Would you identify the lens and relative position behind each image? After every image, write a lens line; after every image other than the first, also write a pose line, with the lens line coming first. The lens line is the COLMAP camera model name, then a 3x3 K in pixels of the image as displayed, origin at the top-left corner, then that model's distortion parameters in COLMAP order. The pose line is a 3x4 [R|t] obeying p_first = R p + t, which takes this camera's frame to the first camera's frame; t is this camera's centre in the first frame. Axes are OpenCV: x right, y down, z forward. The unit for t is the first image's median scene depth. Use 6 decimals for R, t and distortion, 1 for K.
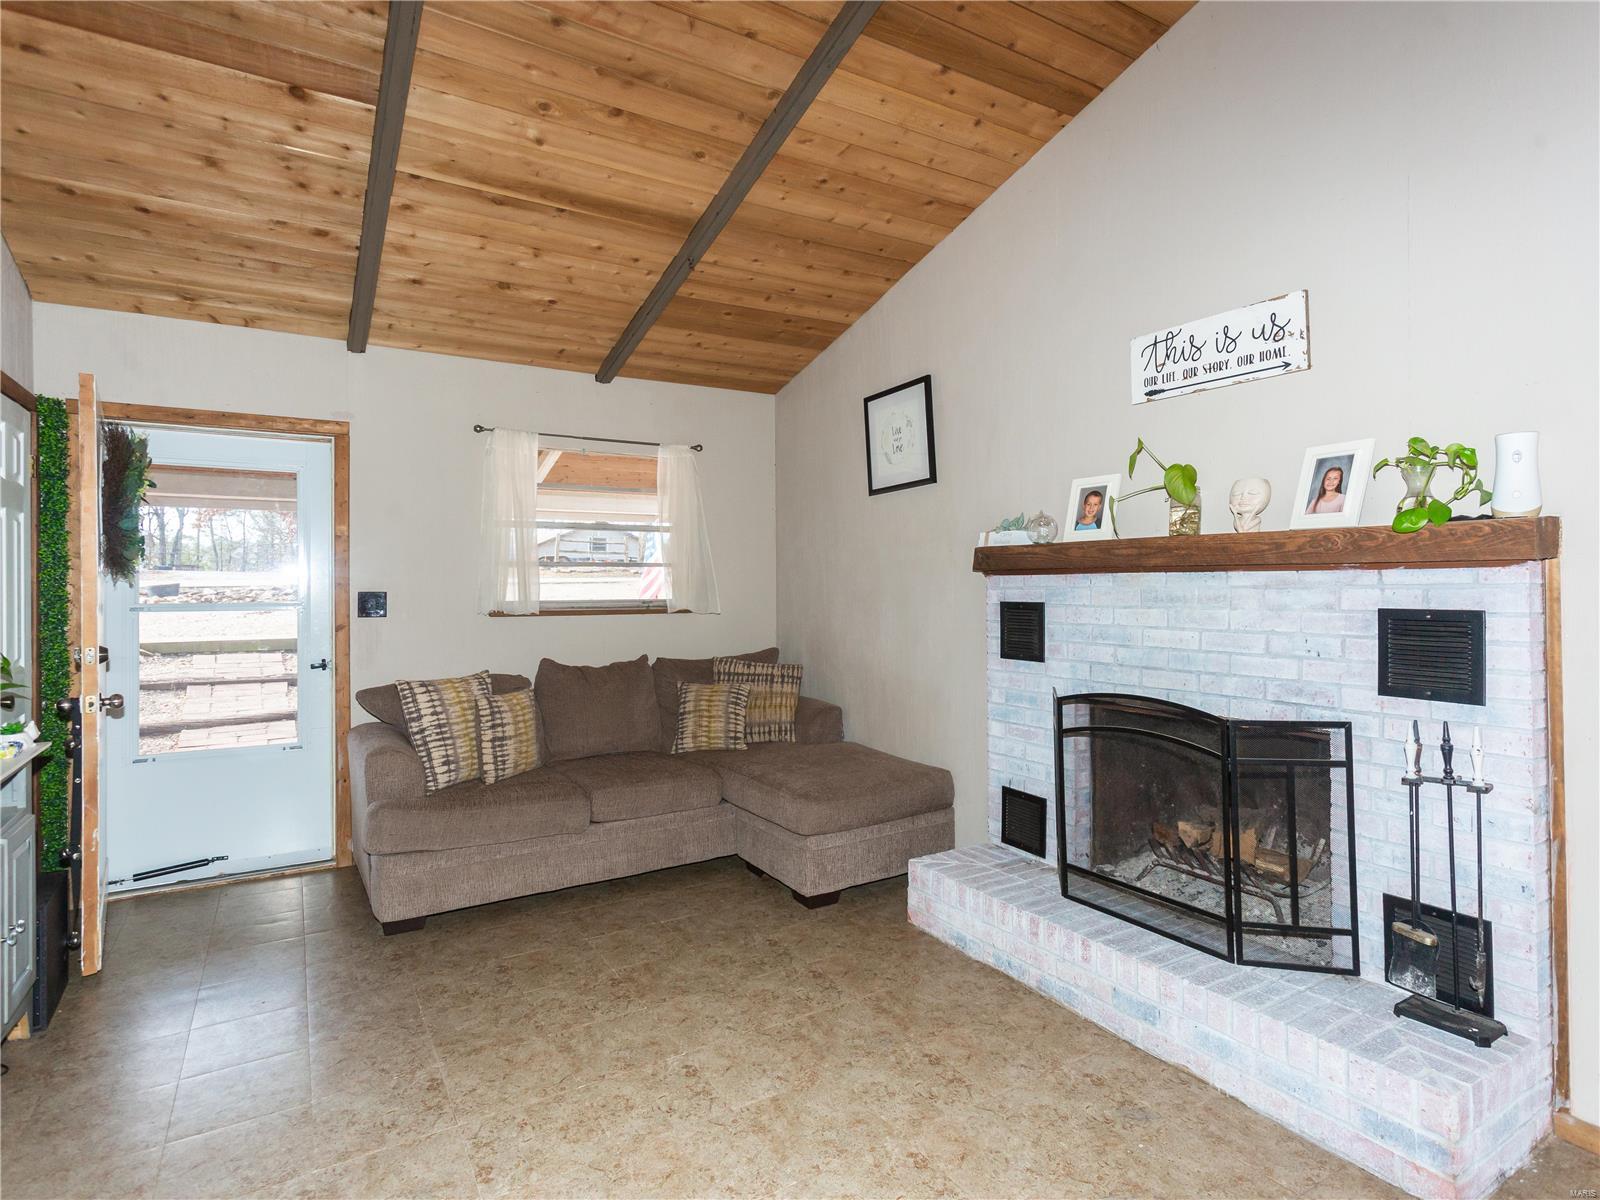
lens RADIAL K [[843.6, 0, 791.4], [0, 843.6, 585.0], [0, 0, 1]] dist [-0.001265, 0.006366]
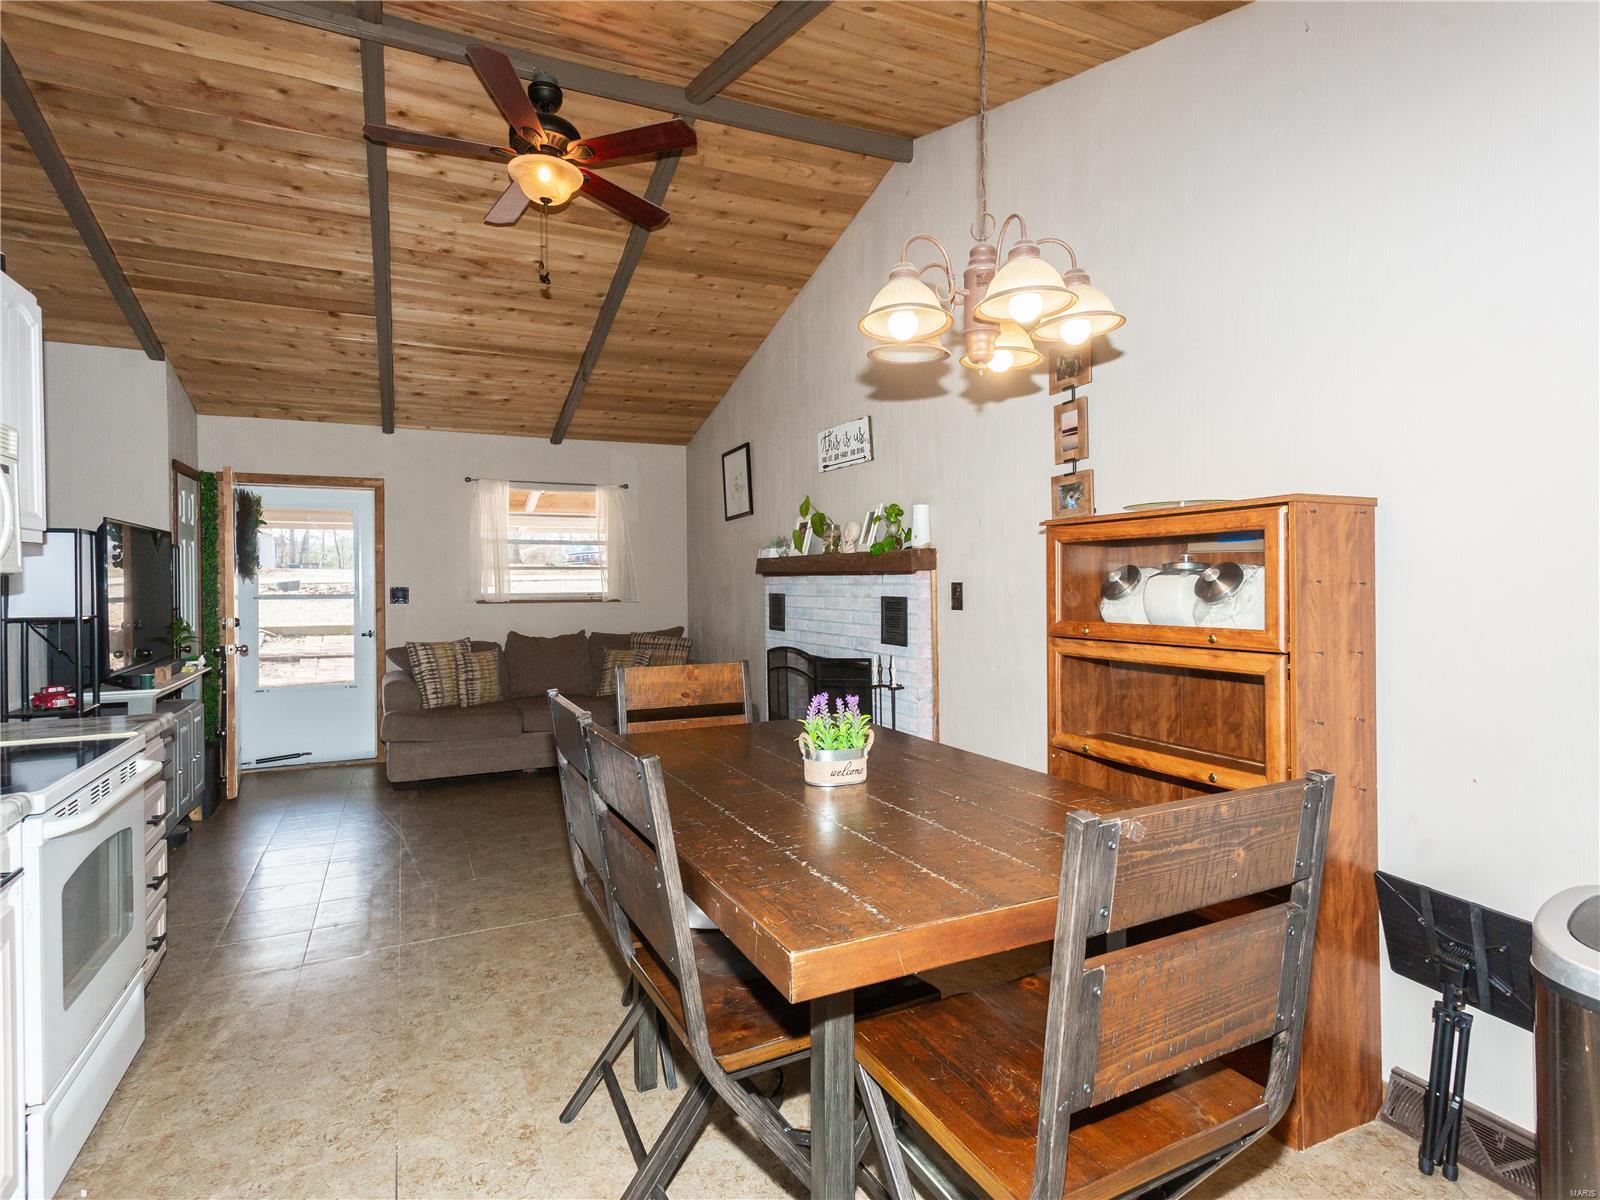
lens RADIAL K [[837.3, 0, 791.2], [0, 837.3, 586.8], [0, 0, 1]] dist [0.016978, 0.001352]
pose [[0.994249, -0.000542, -0.107089, 0.491362], [0.001445, 0.999964, 0.008353, -0.005740], [0.107080, -0.008459, 0.994214, -0.587618]]
